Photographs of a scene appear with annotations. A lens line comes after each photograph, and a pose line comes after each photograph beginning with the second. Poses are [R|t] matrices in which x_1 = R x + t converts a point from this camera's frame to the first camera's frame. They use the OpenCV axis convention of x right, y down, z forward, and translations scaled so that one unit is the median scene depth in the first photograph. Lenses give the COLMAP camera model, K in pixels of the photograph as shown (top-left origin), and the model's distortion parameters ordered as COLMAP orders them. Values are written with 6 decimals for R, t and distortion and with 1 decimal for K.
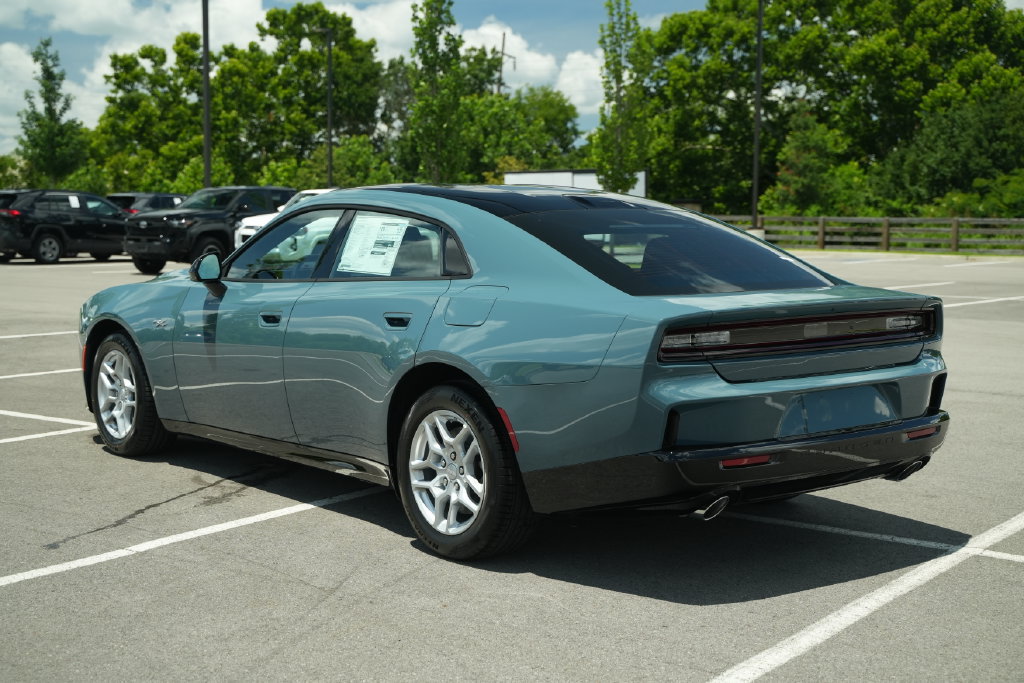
lens RADIAL K [[1436.1, 0, 512.0], [0, 1436.1, 341.5], [0, 0, 1]] dist [0.078397, 0.143101]
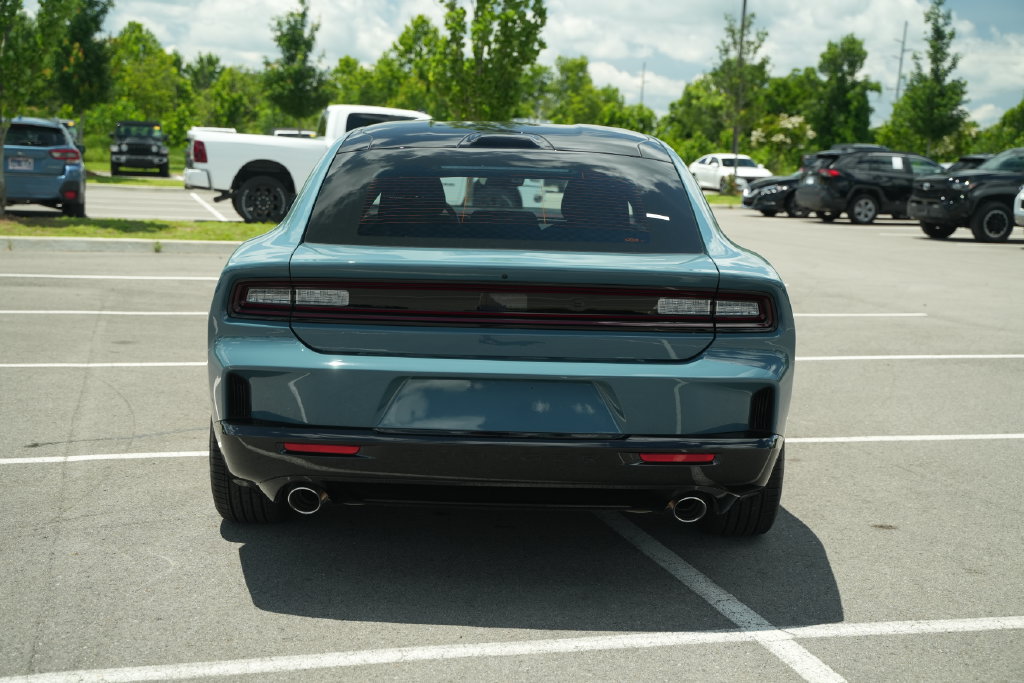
lens RADIAL K [[1436.1, 0, 512.0], [0, 1436.1, 341.5], [0, 0, 1]] dist [0.078397, 0.143101]
pose [[0.773190, 0.096537, -0.626784, 0.116110], [-0.082206, 0.995264, 0.051882, -0.004567], [0.628824, 0.011410, 0.777464, 0.065924]]
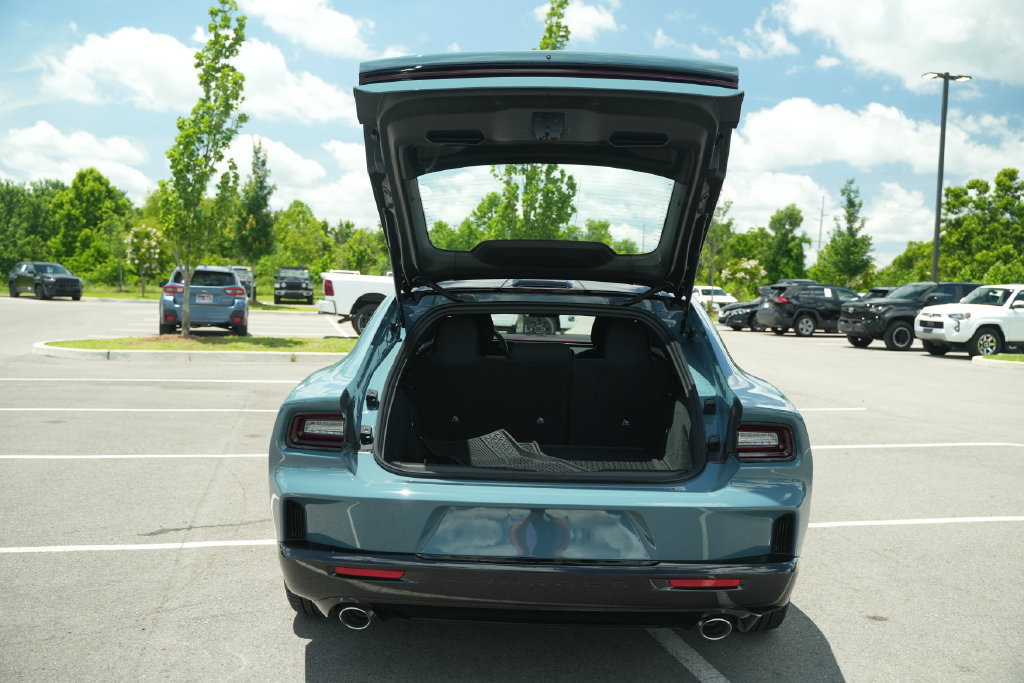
lens RADIAL K [[1002.2, 0, 512.0], [0, 1002.2, 341.5], [0, 0, 1]] dist [-0.093450, 0.186479]
pose [[0.746772, 0.046779, -0.663433, 0.096240], [-0.079258, 0.996674, -0.018938, -0.008030], [0.660341, 0.066724, 0.747996, 0.090782]]
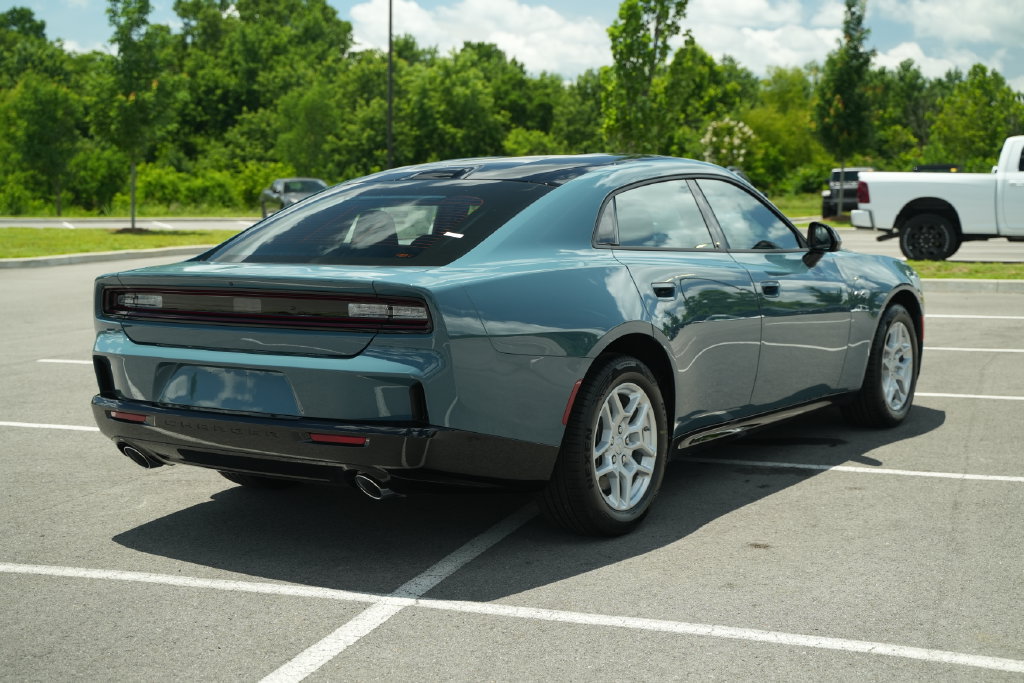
lens RADIAL K [[1436.1, 0, 512.0], [0, 1436.1, 341.5], [0, 0, 1]] dist [0.078397, 0.143101]
pose [[0.276632, 0.088380, -0.956903, 0.191633], [-0.076086, 0.994650, 0.069870, -0.010437], [0.957959, 0.053479, 0.281877, 0.145797]]
